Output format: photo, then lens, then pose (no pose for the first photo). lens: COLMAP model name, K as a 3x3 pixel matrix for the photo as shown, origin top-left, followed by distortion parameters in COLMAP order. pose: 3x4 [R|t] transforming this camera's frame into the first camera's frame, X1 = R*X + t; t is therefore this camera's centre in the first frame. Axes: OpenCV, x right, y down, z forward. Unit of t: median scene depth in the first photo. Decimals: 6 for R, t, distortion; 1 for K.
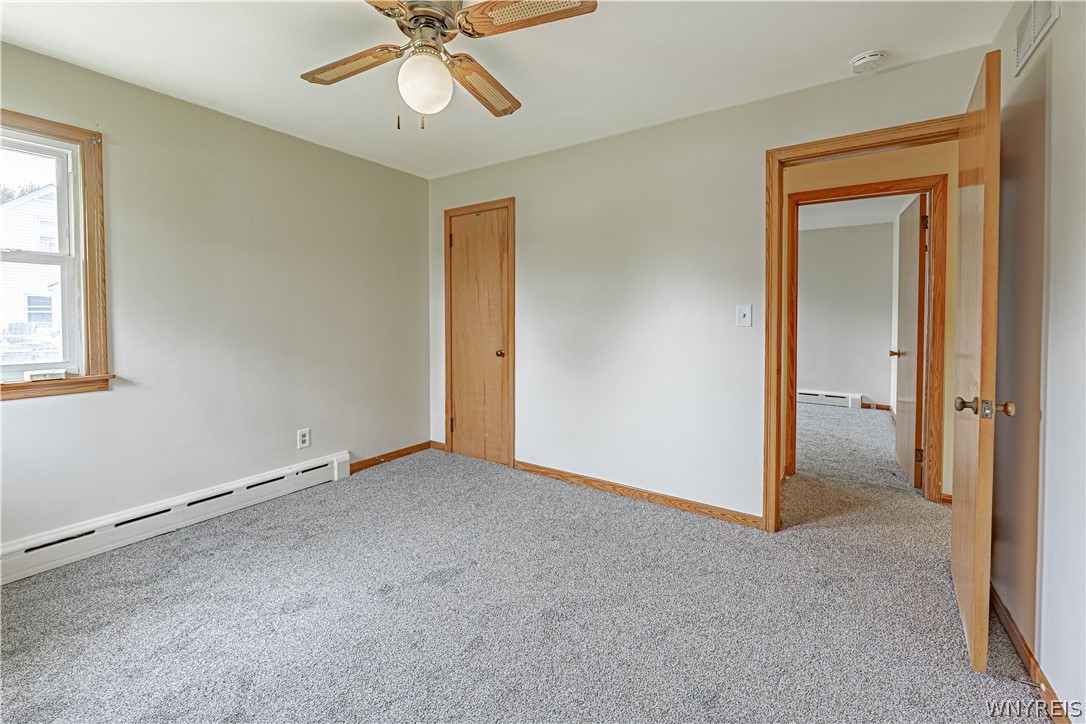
lens RADIAL K [[437.9, 0, 540.9], [0, 437.9, 322.5], [0, 0, 1]] dist [-0.001200, -0.000146]
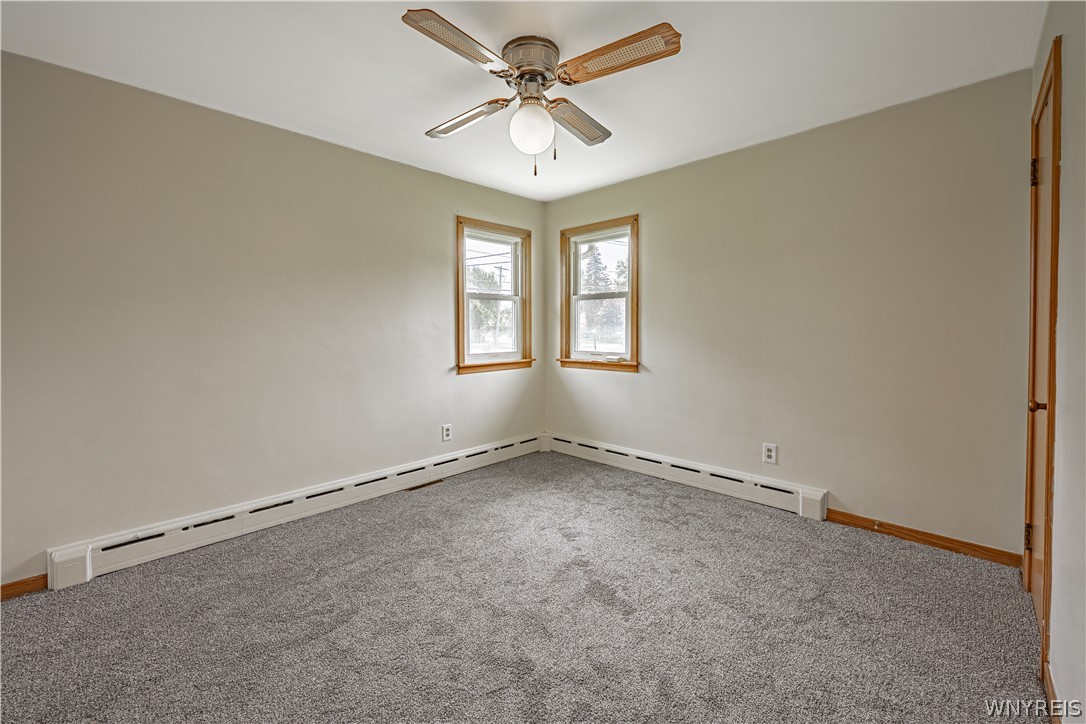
lens RADIAL K [[453.7, 0, 542.9], [0, 453.7, 327.4], [0, 0, 1]] dist [0.001899, 0.000036]
pose [[-0.168356, 0.006276, -0.985706, 0.725932], [-0.003996, 0.999967, 0.007049, -0.022628], [0.985718, 0.005126, -0.168325, 0.939575]]
